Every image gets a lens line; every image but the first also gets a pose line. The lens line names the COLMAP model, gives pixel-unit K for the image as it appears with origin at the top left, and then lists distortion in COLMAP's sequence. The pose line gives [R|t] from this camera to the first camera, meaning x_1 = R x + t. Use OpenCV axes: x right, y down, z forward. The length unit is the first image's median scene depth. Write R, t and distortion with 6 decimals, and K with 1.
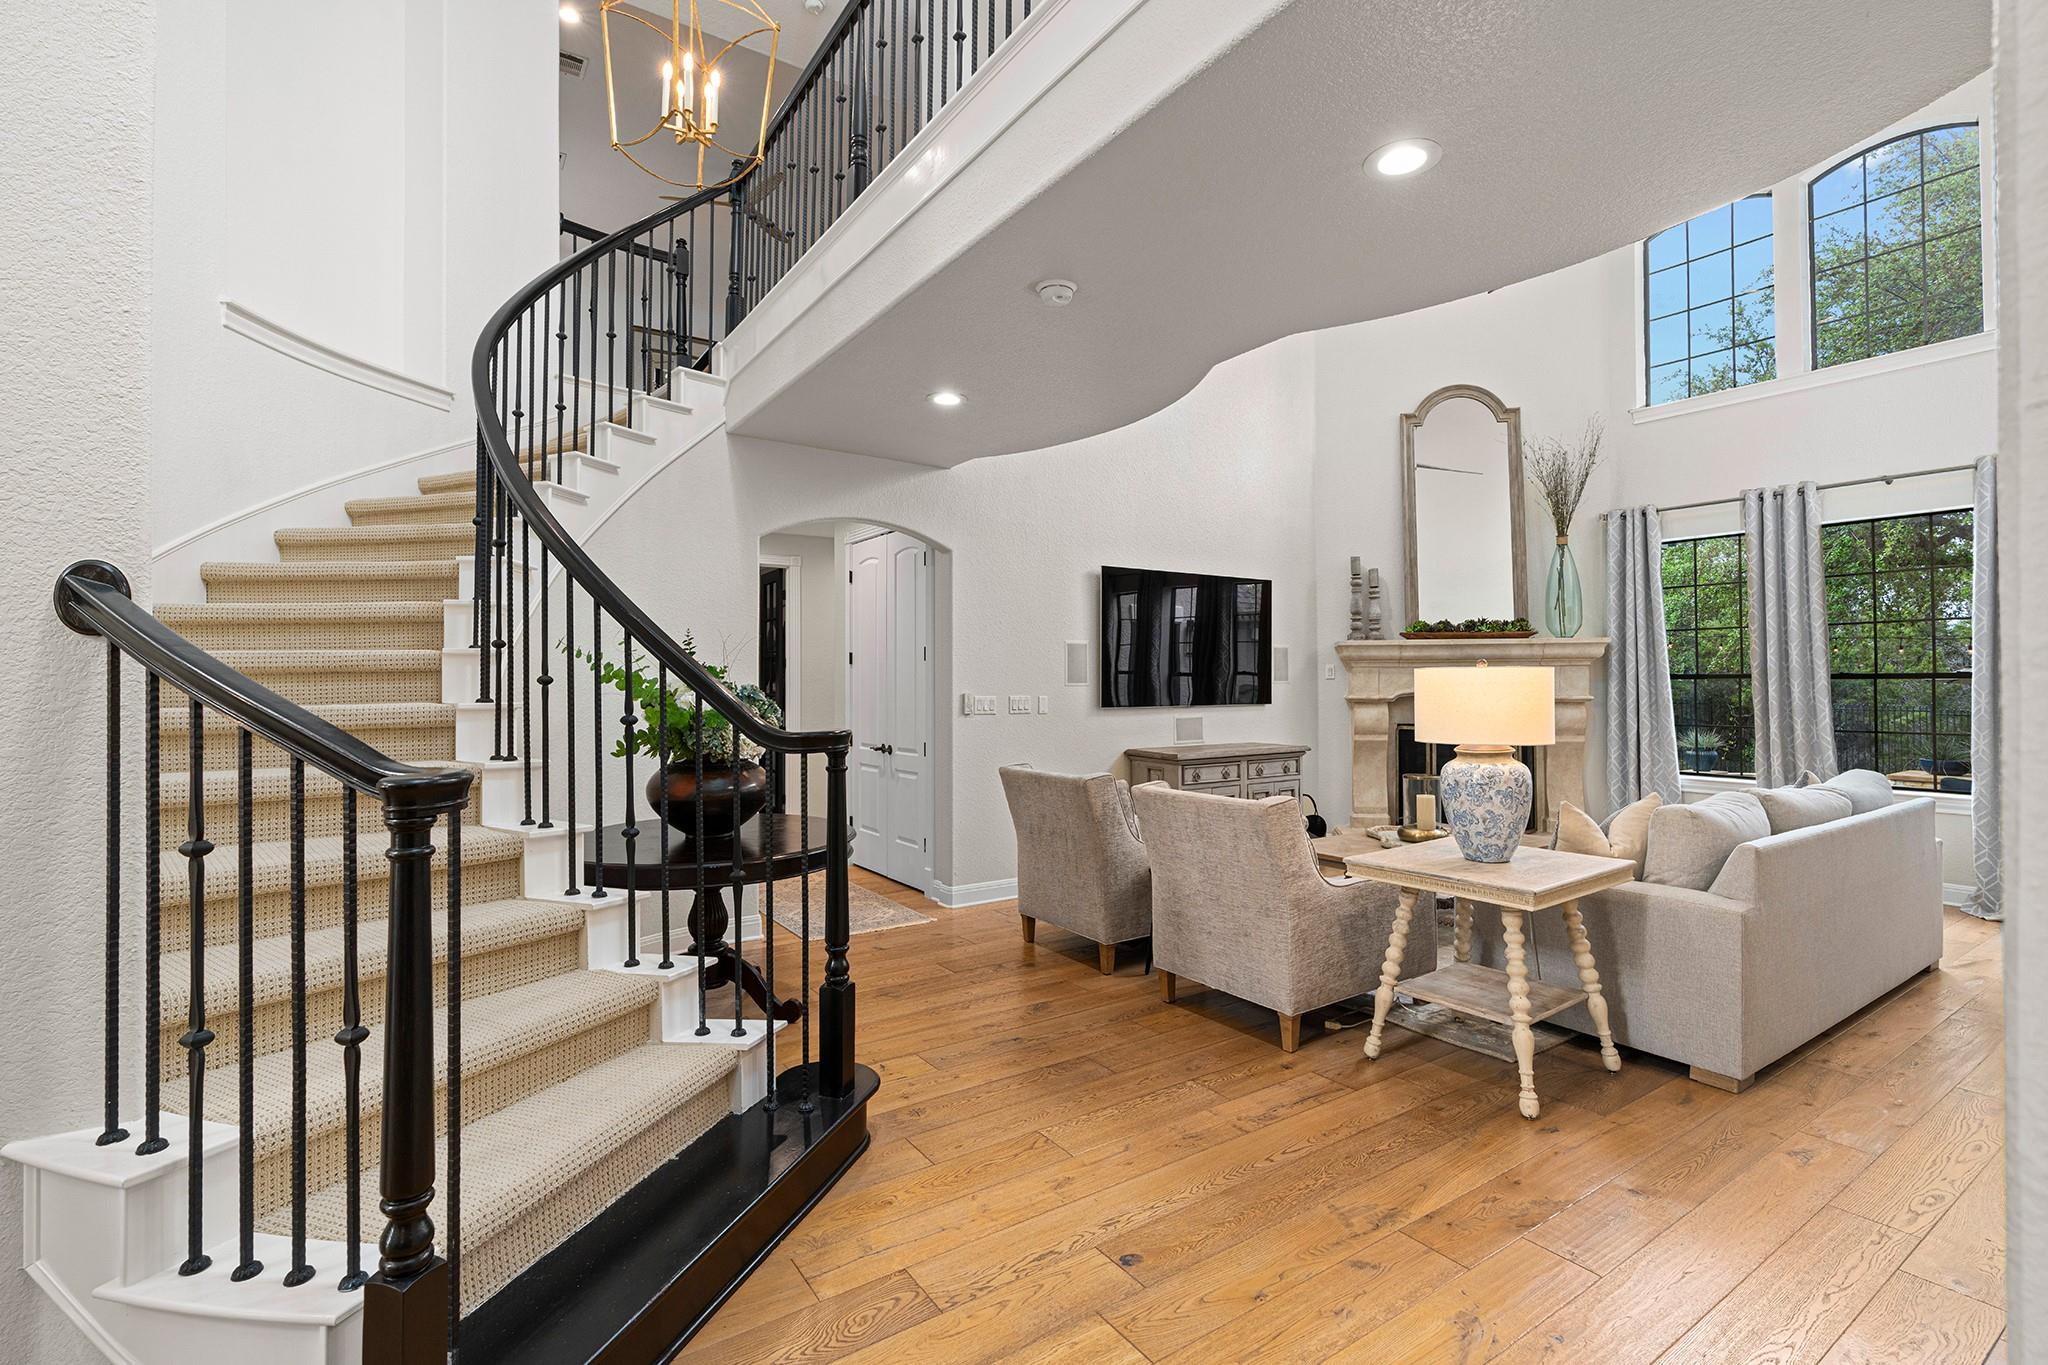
lens RADIAL K [[931.1, 0, 1040.1], [0, 931.1, 667.9], [0, 0, 1]] dist [-0.002407, 0.001604]
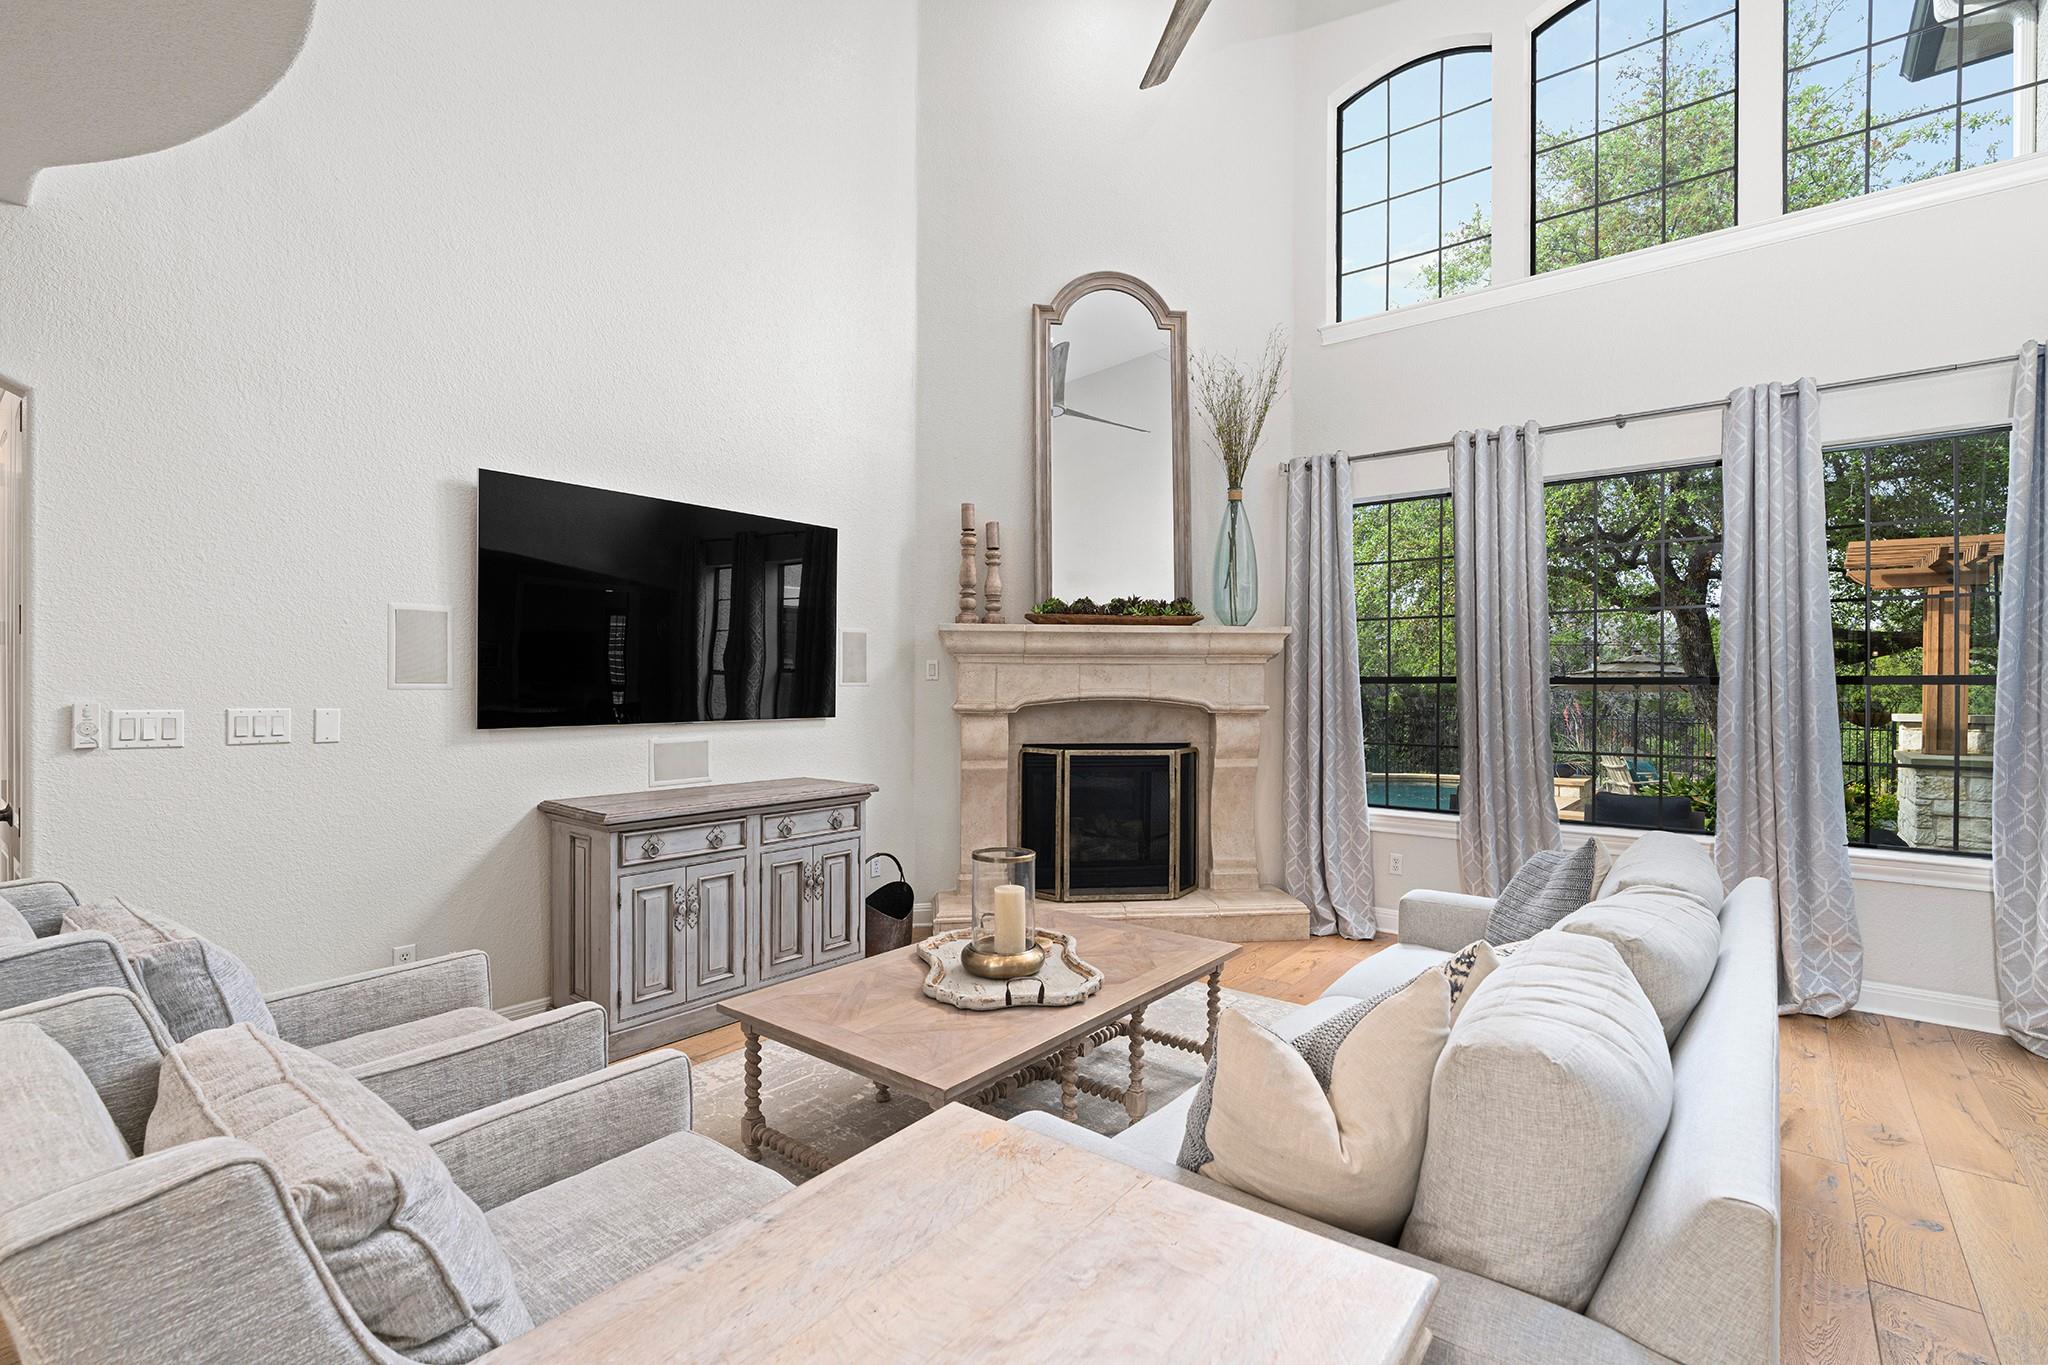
lens RADIAL K [[931.1, 0, 1030.2], [0, 931.1, 688.9], [0, 0, 1]] dist [-0.002407, 0.001604]
pose [[0.957231, 0.004784, 0.289286, 0.193137], [-0.011060, 0.999738, 0.020063, 0.004048], [-0.289115, -0.022404, 0.957032, 0.337875]]
